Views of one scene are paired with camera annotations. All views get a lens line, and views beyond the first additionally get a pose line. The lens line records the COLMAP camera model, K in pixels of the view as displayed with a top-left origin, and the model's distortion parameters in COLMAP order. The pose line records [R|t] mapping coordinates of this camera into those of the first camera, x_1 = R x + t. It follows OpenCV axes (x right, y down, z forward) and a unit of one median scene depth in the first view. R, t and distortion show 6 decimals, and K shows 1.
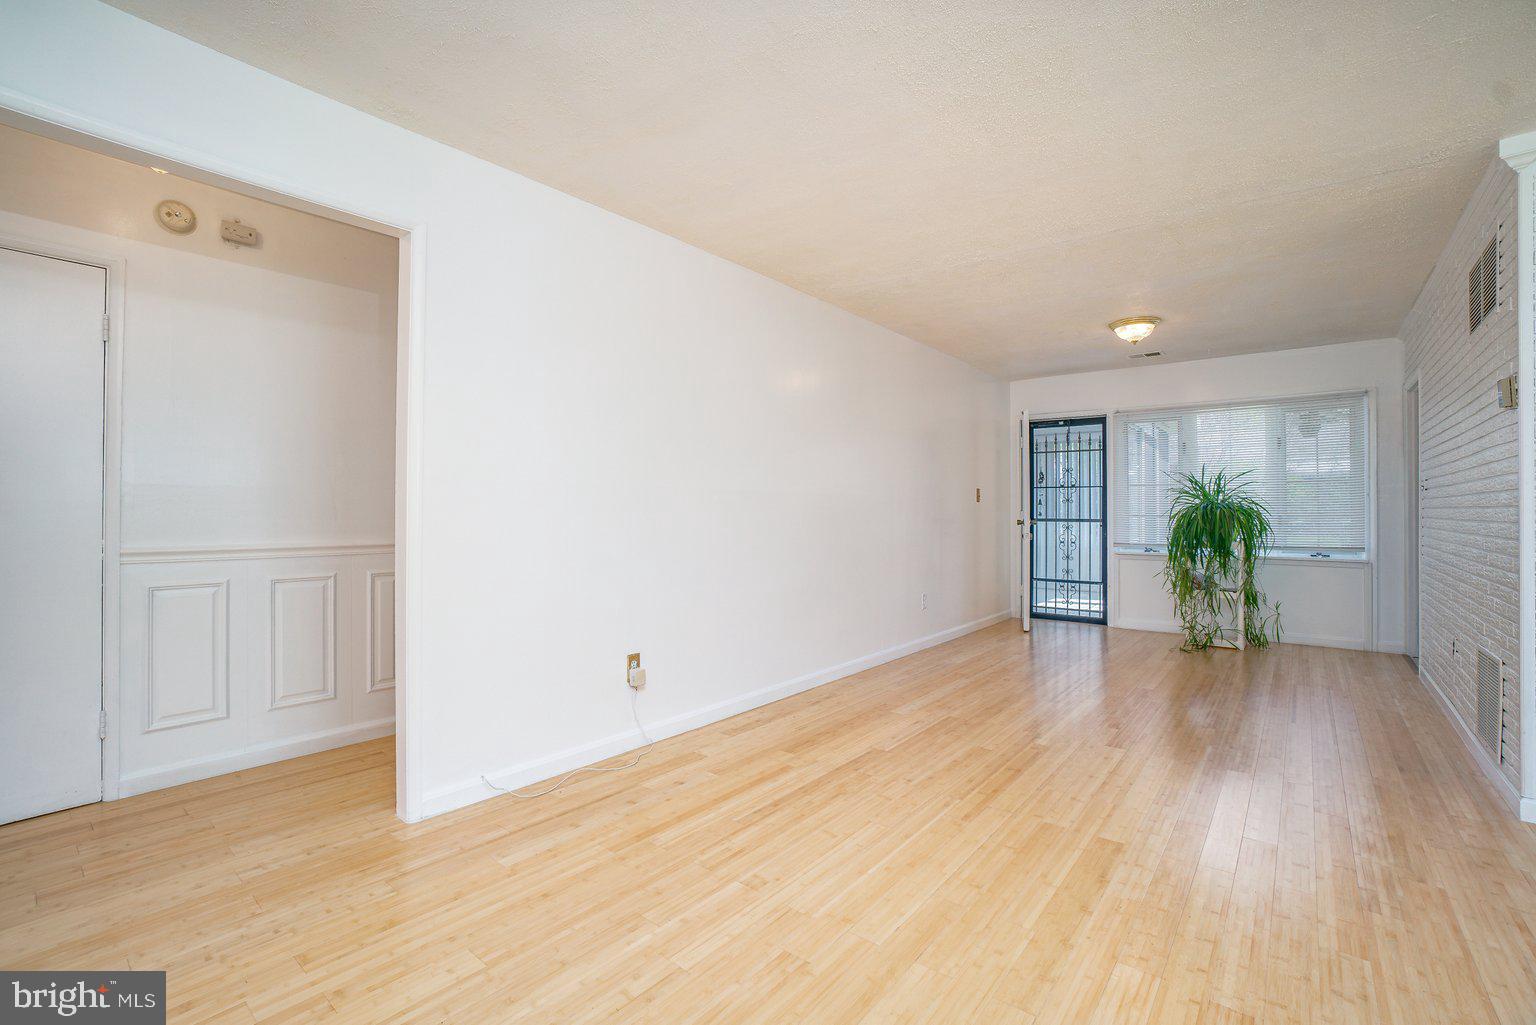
lens RADIAL K [[678.0, 0, 758.5], [0, 678.0, 504.8], [0, 0, 1]] dist [-0.065078, 0.023109]
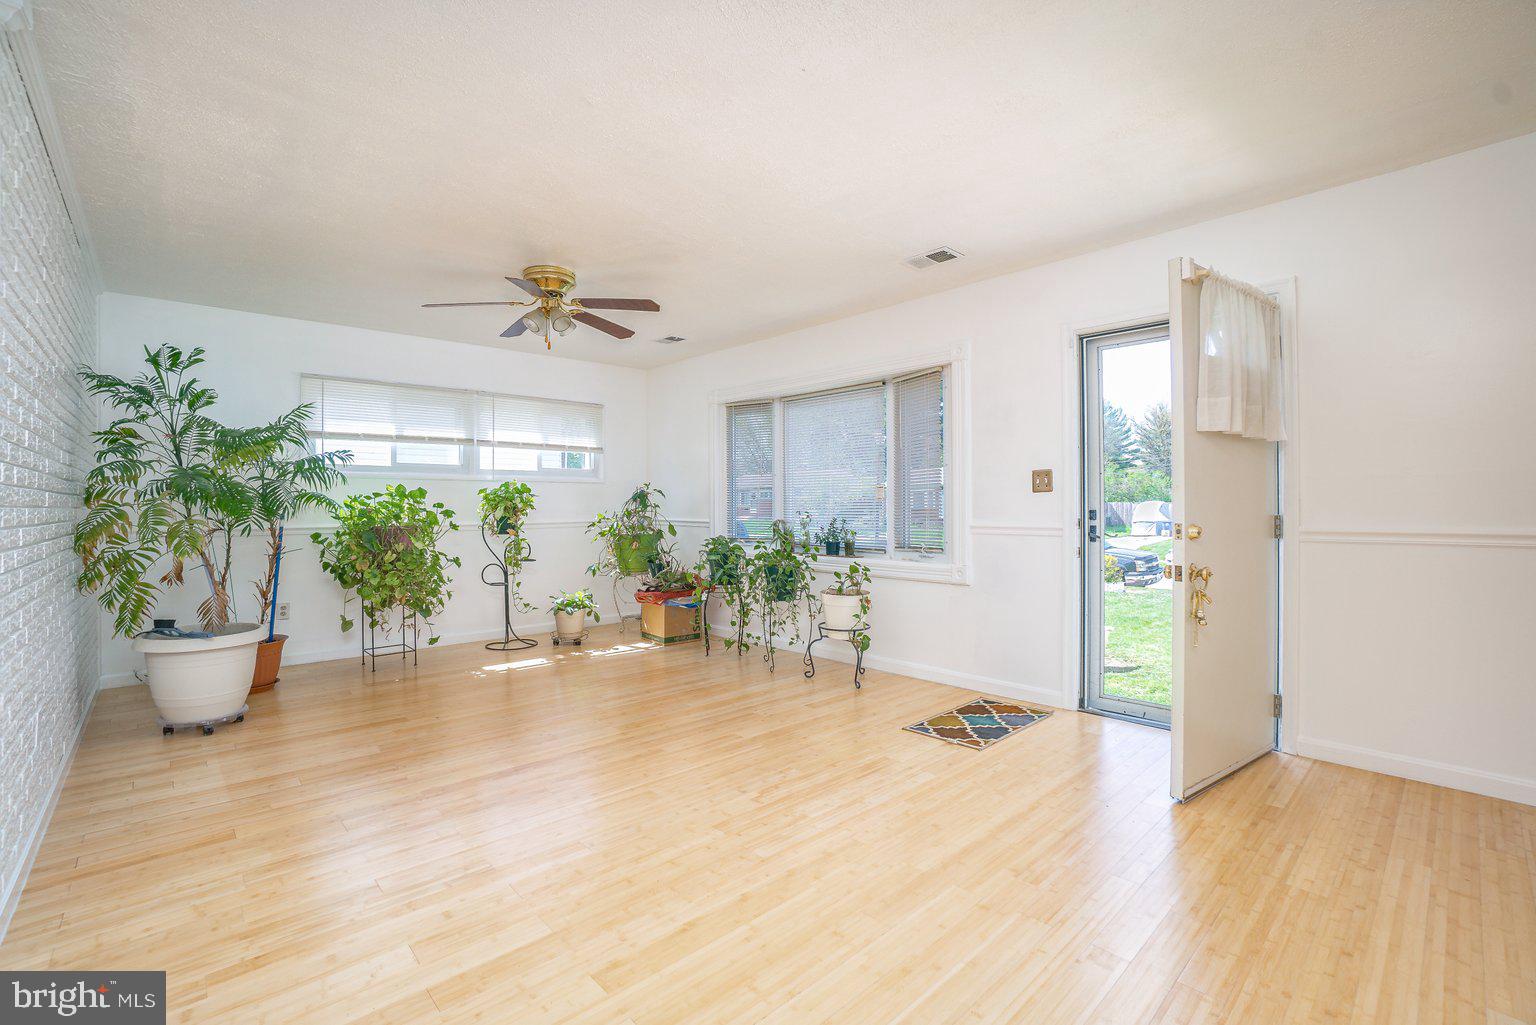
lens RADIAL K [[678.0, 0, 758.5], [0, 678.0, 504.8], [0, 0, 1]] dist [-0.065078, 0.023109]
pose [[-0.991033, 0.002387, 0.133596, 0.198292], [0.000941, 0.999940, -0.010883, 0.009996], [-0.133614, -0.010659, -0.990976, 1.196242]]
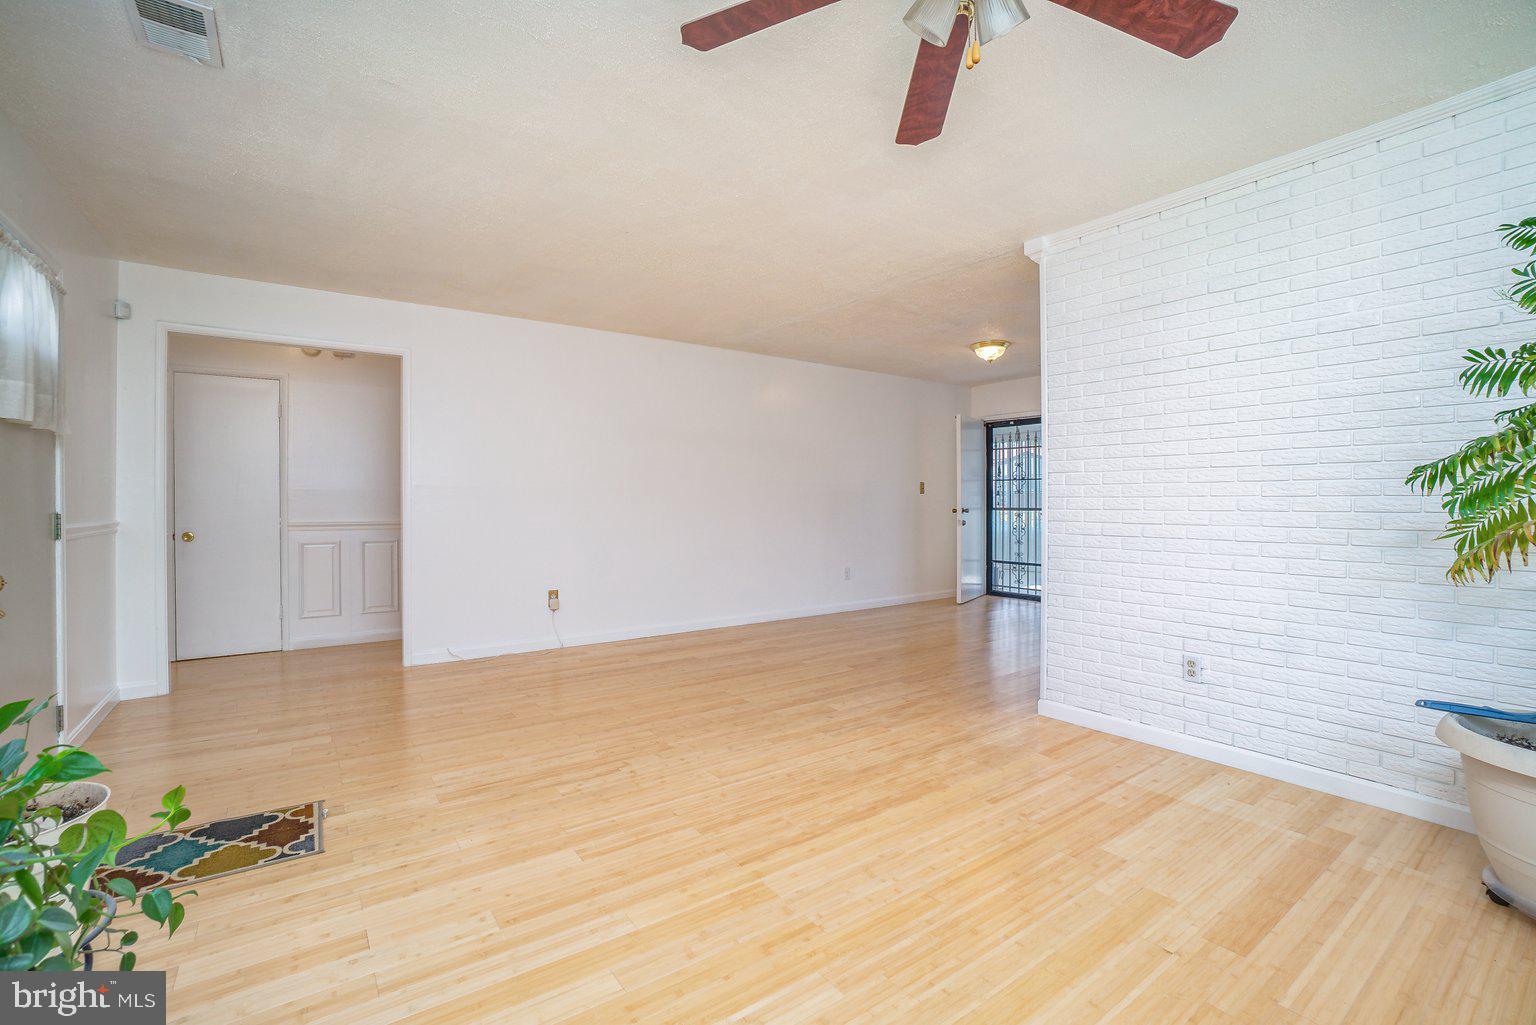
lens RADIAL K [[678.0, 0, 758.5], [0, 678.0, 504.8], [0, 0, 1]] dist [-0.065078, 0.023109]
pose [[0.967035, -0.002616, -0.254629, 0.717529], [0.005957, 0.999906, 0.012351, -0.001635], [0.254573, -0.013461, 0.966960, -0.447447]]
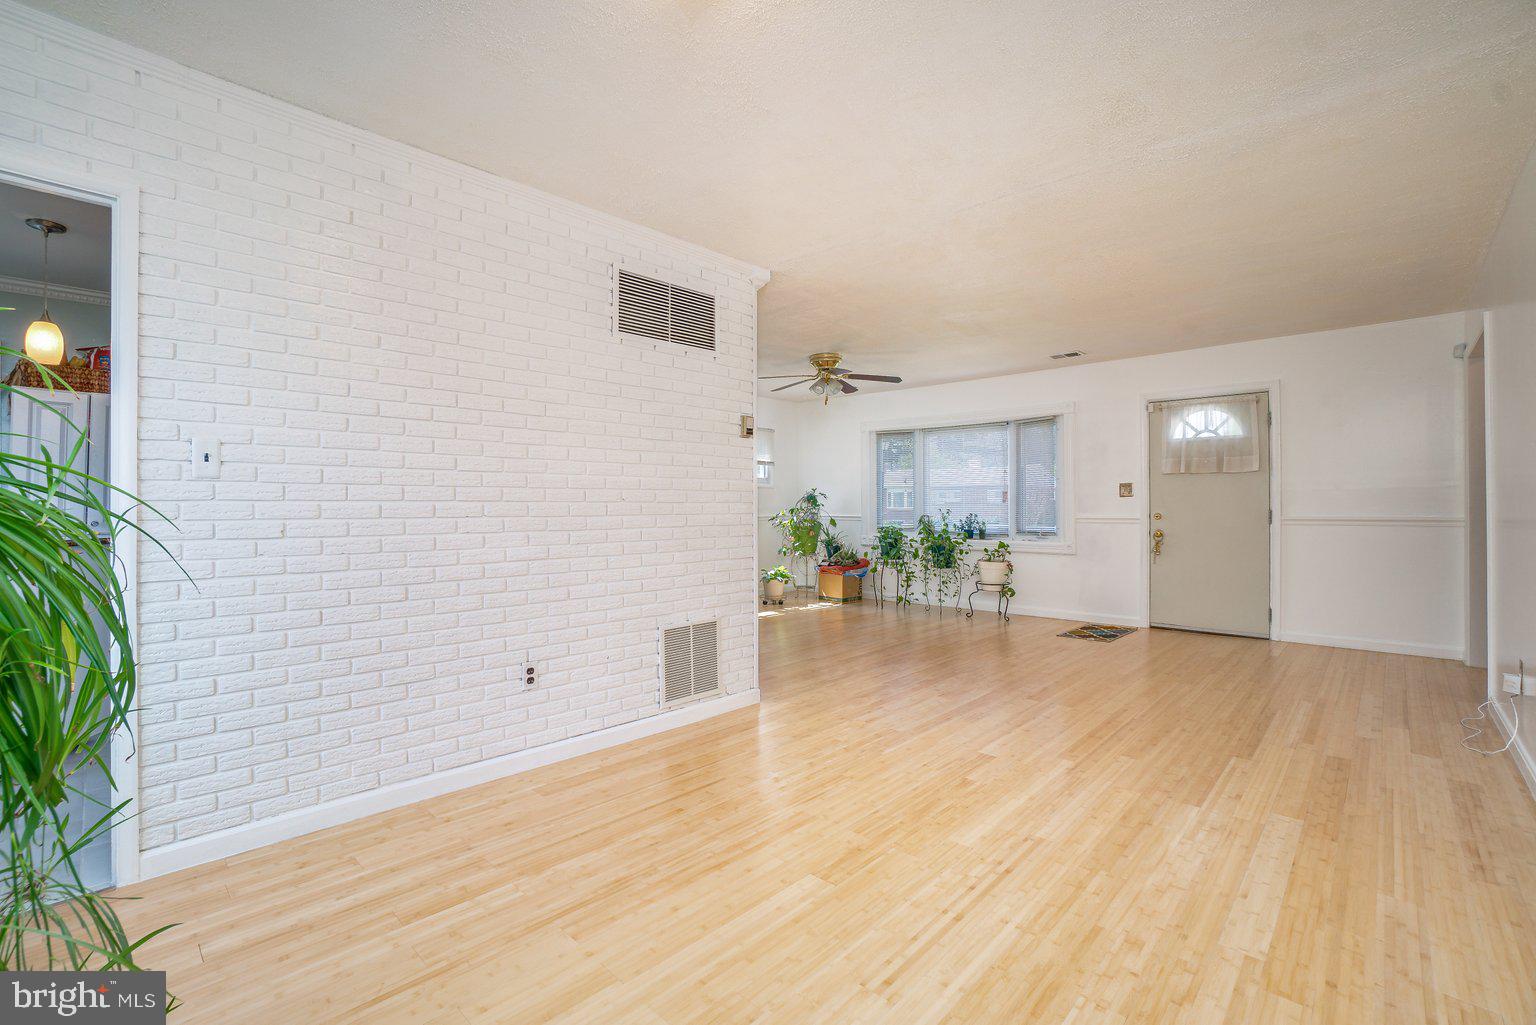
lens RADIAL K [[678.0, 0, 758.5], [0, 678.0, 504.8], [0, 0, 1]] dist [-0.065078, 0.023109]
pose [[-0.997141, 0.002082, 0.075533, 0.794308], [0.001273, 0.999941, -0.010755, 0.018740], [-0.075551, -0.010628, -0.997085, 1.987390]]
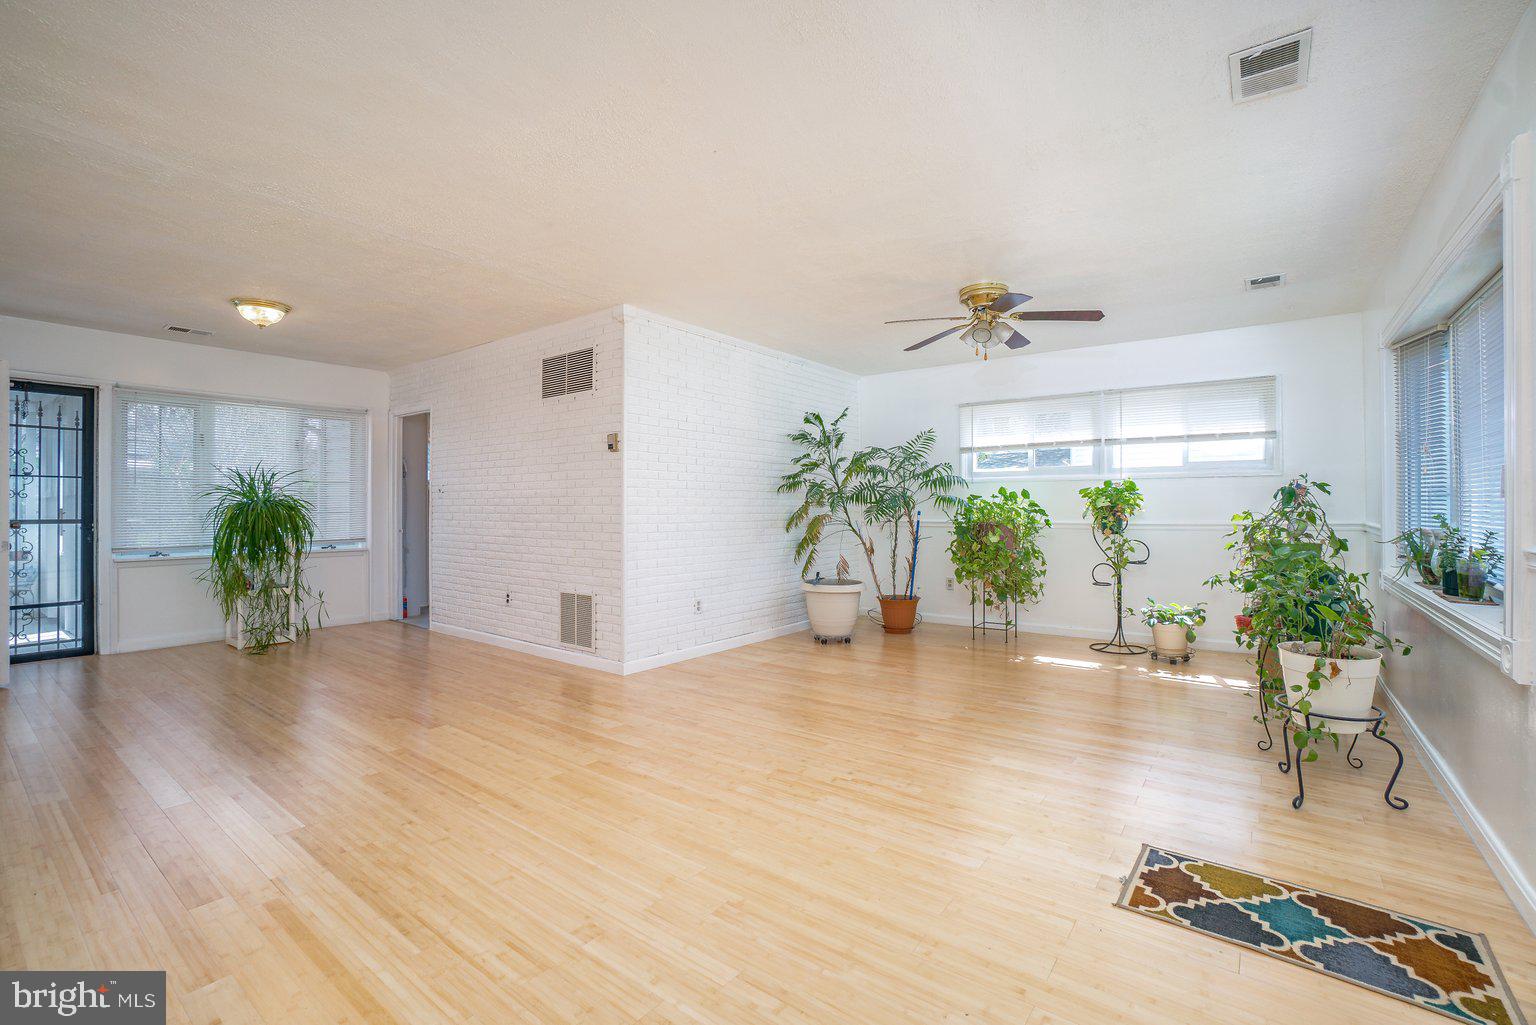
lens RADIAL K [[678.0, 0, 758.5], [0, 678.0, 504.8], [0, 0, 1]] dist [-0.065078, 0.023109]
pose [[-0.039389, 0.001956, 0.999222, -0.568871], [-0.006698, 0.999975, -0.002221, 0.002263], [-0.999201, -0.006781, -0.039375, 0.522597]]
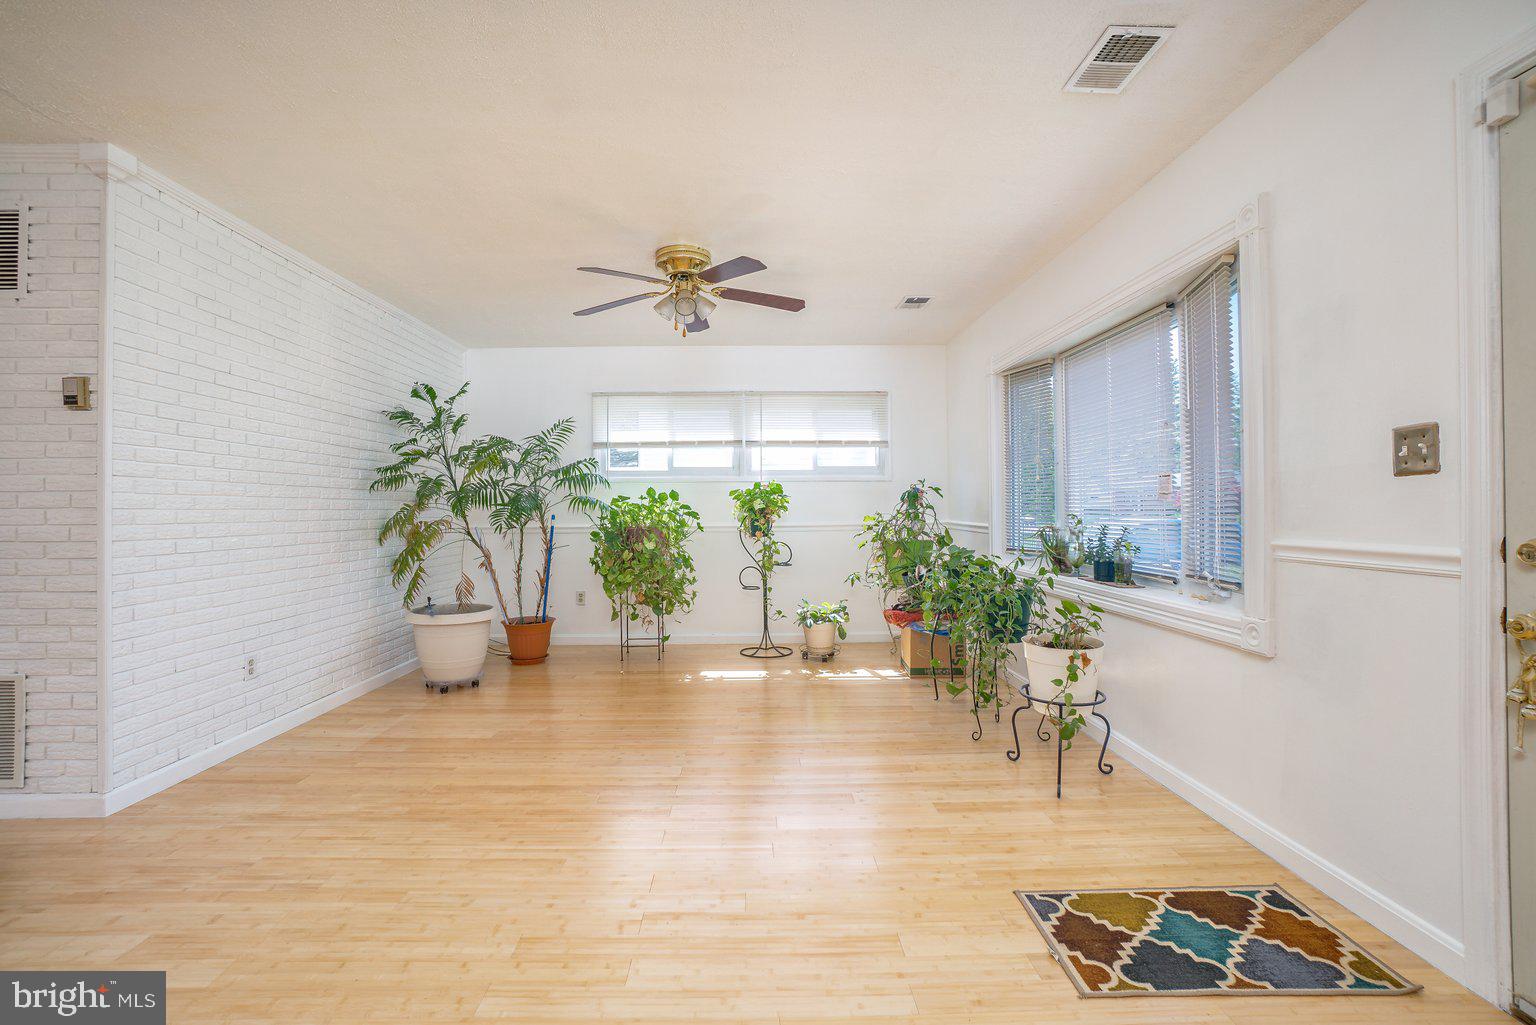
lens RADIAL K [[678.0, 0, 758.5], [0, 678.0, 504.8], [0, 0, 1]] dist [-0.065078, 0.023109]
pose [[-0.652739, 0.006885, 0.757552, -0.199861], [-0.001486, 0.999945, -0.010369, 0.004675], [-0.757581, -0.007894, -0.652693, 0.669561]]
